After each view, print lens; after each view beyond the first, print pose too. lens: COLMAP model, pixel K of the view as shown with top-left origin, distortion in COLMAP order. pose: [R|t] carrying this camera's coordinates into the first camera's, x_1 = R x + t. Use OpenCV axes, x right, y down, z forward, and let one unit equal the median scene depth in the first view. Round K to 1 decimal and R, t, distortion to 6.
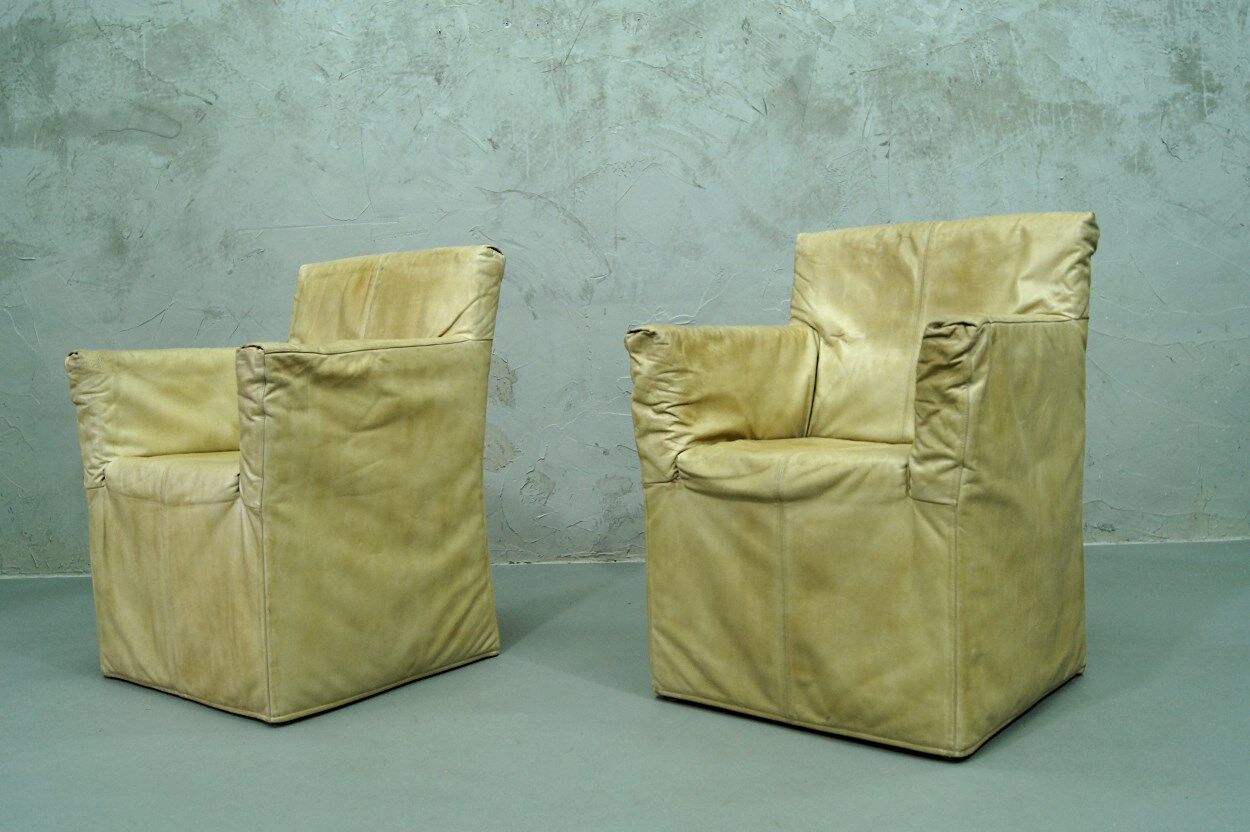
lens RADIAL K [[1183.6, 0, 629.0], [0, 1183.6, 399.2], [0, 0, 1]] dist [-0.058896, 0.000000]
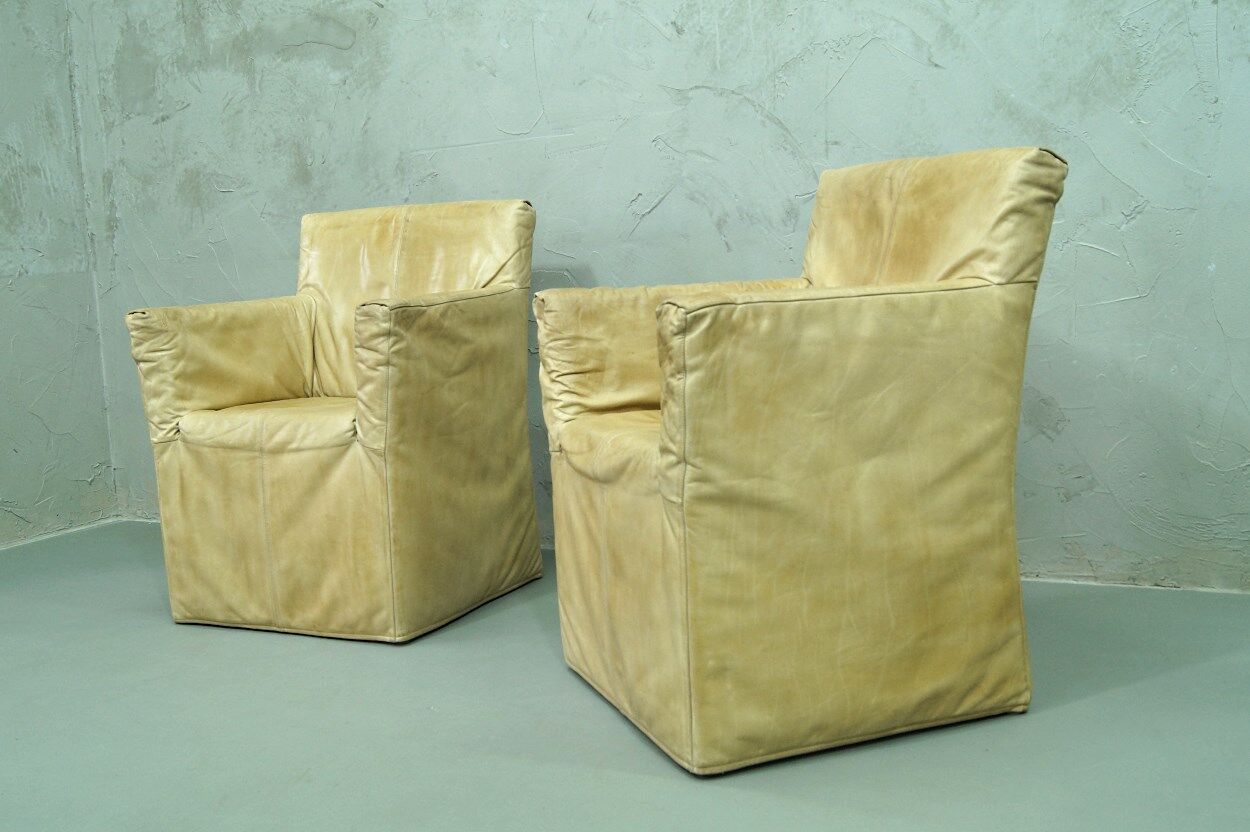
lens RADIAL K [[1373.9, 0, 627.9], [0, 1373.9, 419.2], [0, 0, 1]] dist [-0.043075, 0.000000]
pose [[0.893558, 0.045514, -0.446634, 0.275111], [-0.008796, 0.996432, 0.083944, -0.032755], [0.448861, -0.071080, 0.890770, 0.152770]]
